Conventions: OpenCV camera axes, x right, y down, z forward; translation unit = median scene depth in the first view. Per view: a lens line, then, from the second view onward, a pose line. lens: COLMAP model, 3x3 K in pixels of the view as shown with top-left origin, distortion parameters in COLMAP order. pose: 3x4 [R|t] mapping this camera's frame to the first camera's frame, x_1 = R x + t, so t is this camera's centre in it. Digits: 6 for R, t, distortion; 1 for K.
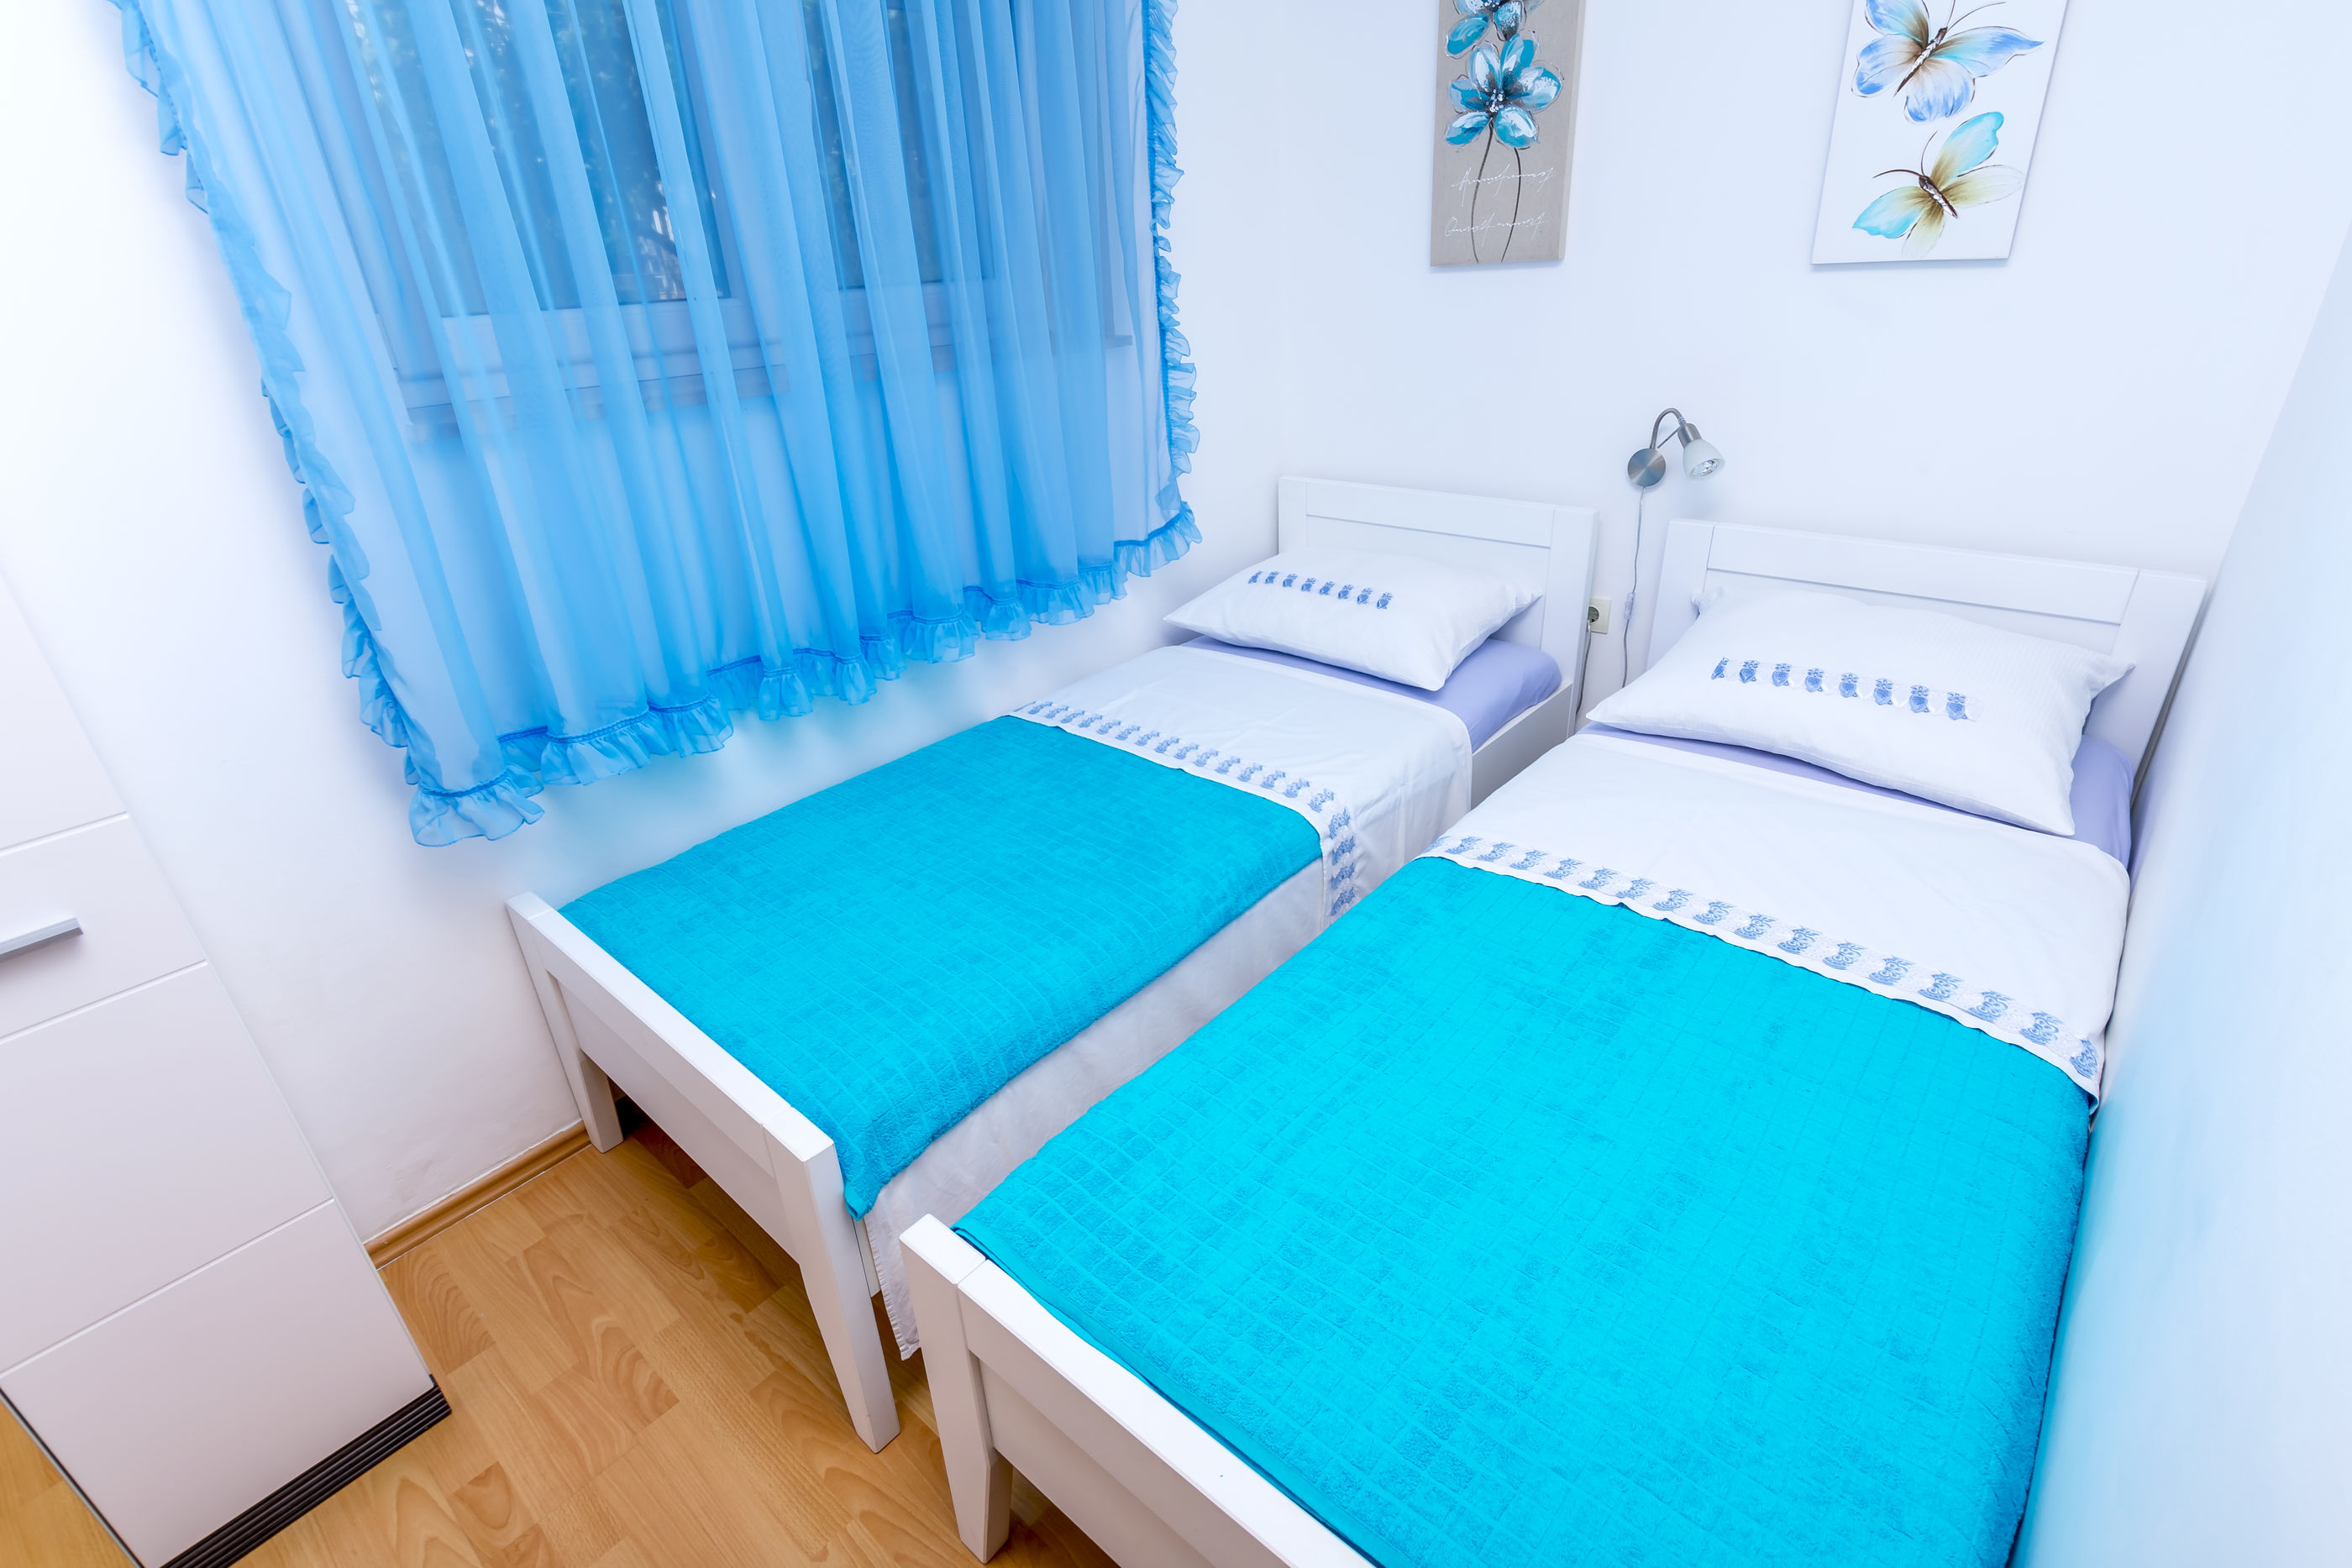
lens RADIAL K [[1087.3, 0, 1179.6], [0, 1087.3, 782.1], [0, 0, 1]] dist [0.012265, -0.003826]
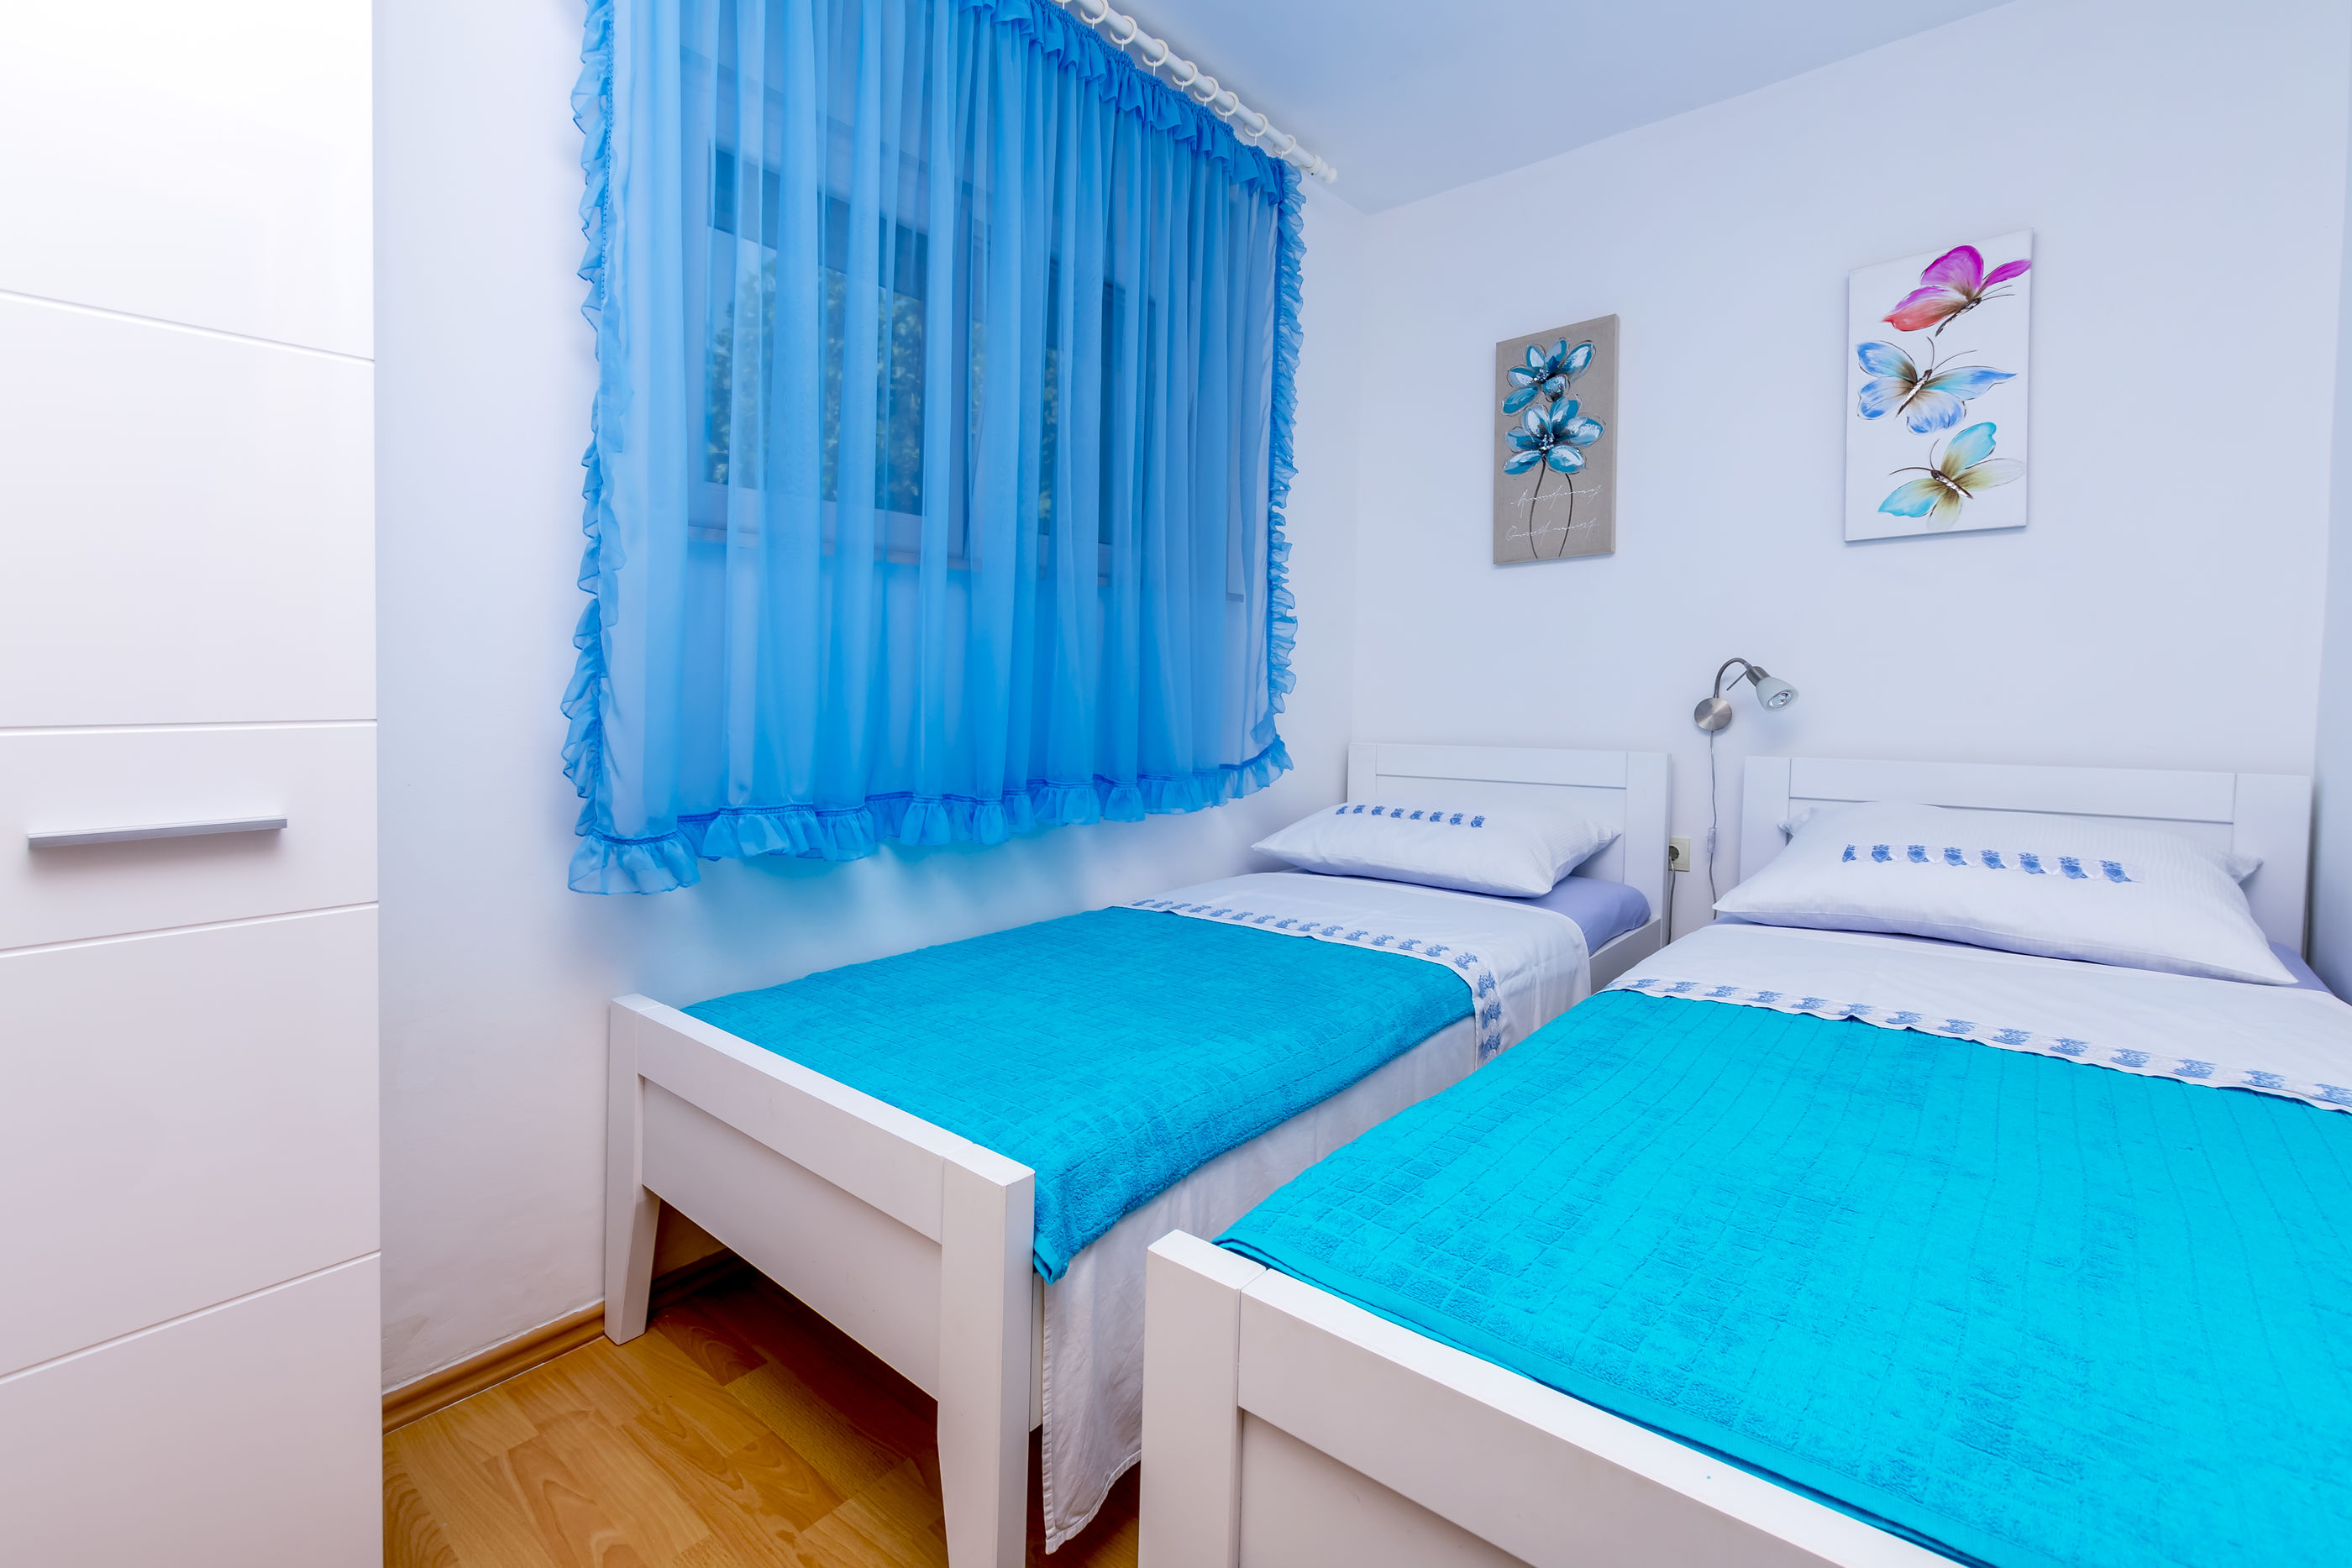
lens RADIAL K [[1022.4, 0, 1174.5], [0, 1022.4, 707.1], [0, 0, 1]] dist [0.003629, 0.002641]
pose [[0.997504, 0.070466, 0.004510, -0.151747], [-0.062458, 0.910330, -0.409143, 0.202947], [-0.032936, 0.407840, 0.912459, 0.078935]]
